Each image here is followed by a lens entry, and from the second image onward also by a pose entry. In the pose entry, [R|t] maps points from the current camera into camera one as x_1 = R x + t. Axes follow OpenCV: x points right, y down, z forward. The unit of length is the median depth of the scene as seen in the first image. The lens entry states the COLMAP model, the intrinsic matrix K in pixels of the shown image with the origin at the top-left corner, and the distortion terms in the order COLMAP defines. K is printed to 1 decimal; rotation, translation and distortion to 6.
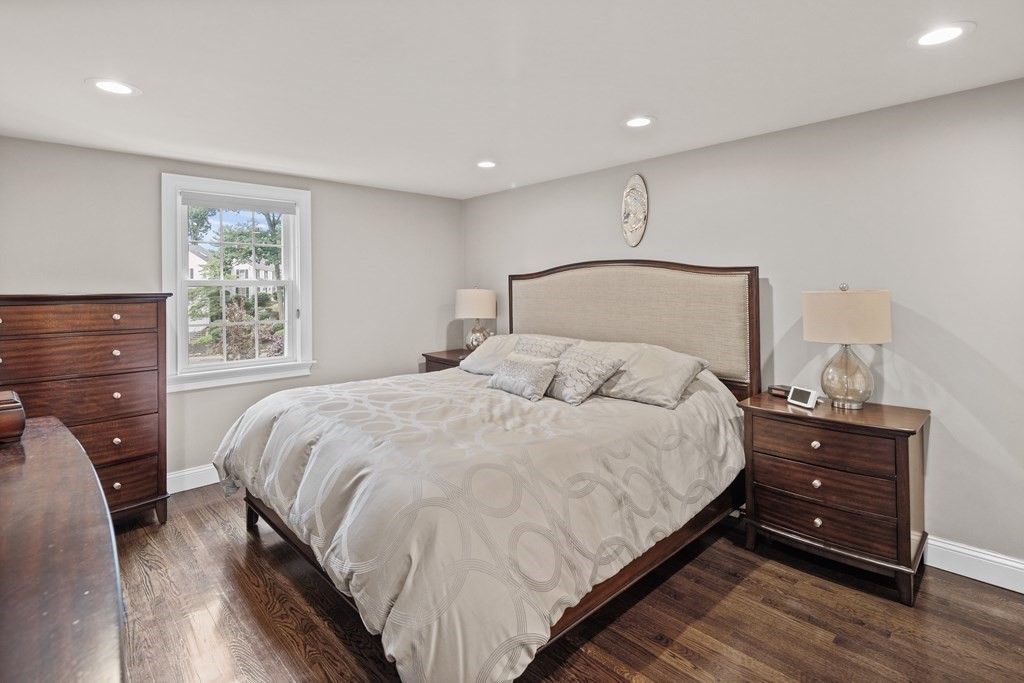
lens RADIAL K [[507.3, 0, 529.9], [0, 507.3, 284.3], [0, 0, 1]] dist [-0.000490, -0.003329]
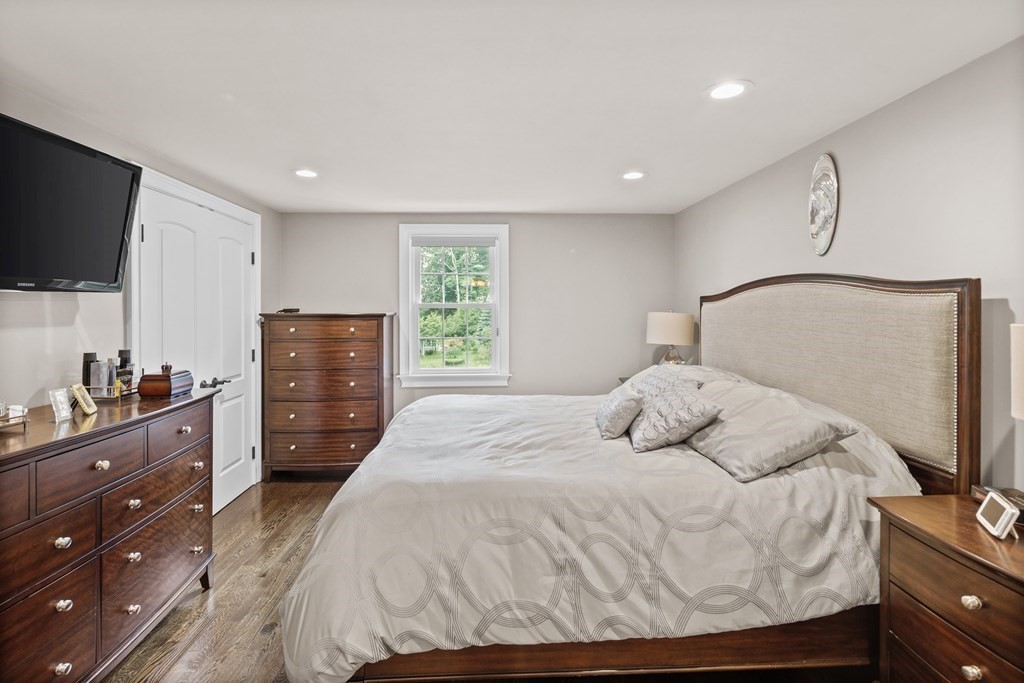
lens RADIAL K [[507.3, 0, 519.9], [0, 507.3, 312.9], [0, 0, 1]] dist [-0.000490, -0.003329]
pose [[0.746633, 0.010365, -0.665156, 0.488312], [0.000136, 0.999876, 0.015733, -0.005859], [0.665236, -0.011838, 0.746539, 0.234765]]
